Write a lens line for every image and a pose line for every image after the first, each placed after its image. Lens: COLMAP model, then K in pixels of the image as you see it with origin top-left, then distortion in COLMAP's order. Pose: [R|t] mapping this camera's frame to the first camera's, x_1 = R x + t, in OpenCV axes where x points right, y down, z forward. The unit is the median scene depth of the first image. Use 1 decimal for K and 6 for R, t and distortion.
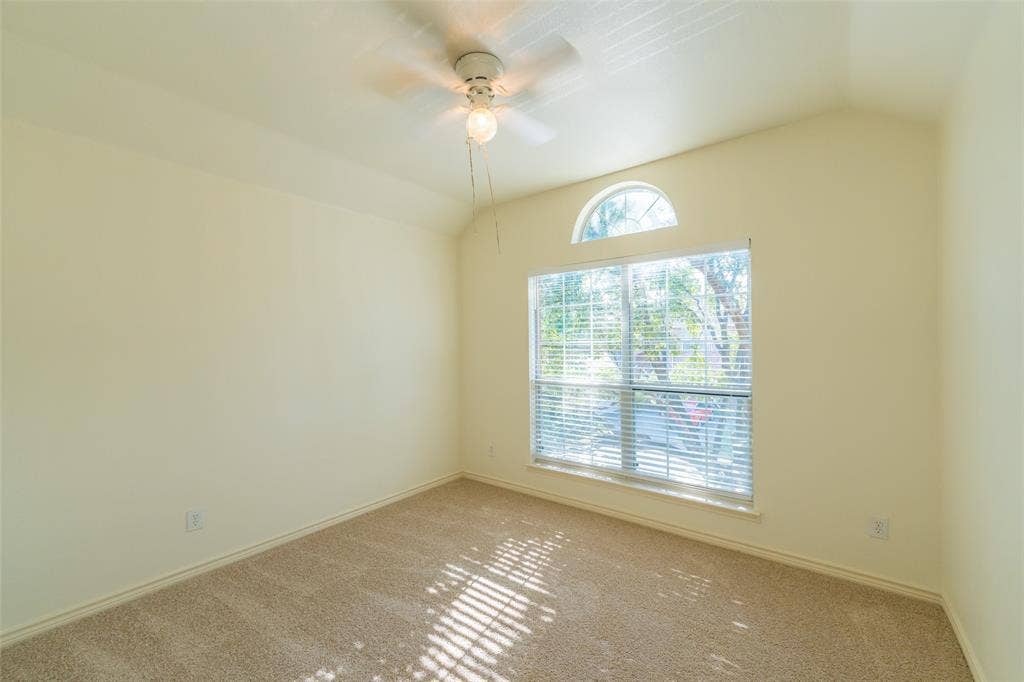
lens RADIAL K [[410.6, 0, 512.4], [0, 410.6, 344.1], [0, 0, 1]] dist [0.000243, 0.000017]
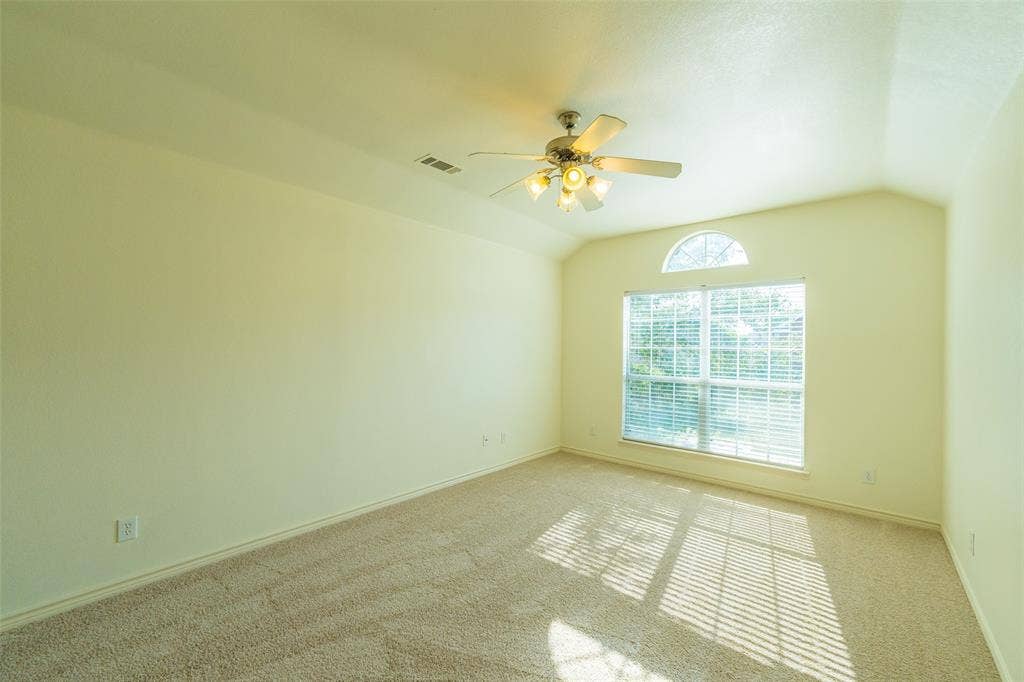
lens RADIAL K [[410.6, 0, 512.4], [0, 410.6, 344.1], [0, 0, 1]] dist [0.000243, 0.000017]
pose [[0.998019, 0.031581, -0.054418, -0.246586], [-0.031767, 0.999492, -0.002564, 0.004185], [0.054309, 0.004287, 0.998515, -0.320643]]
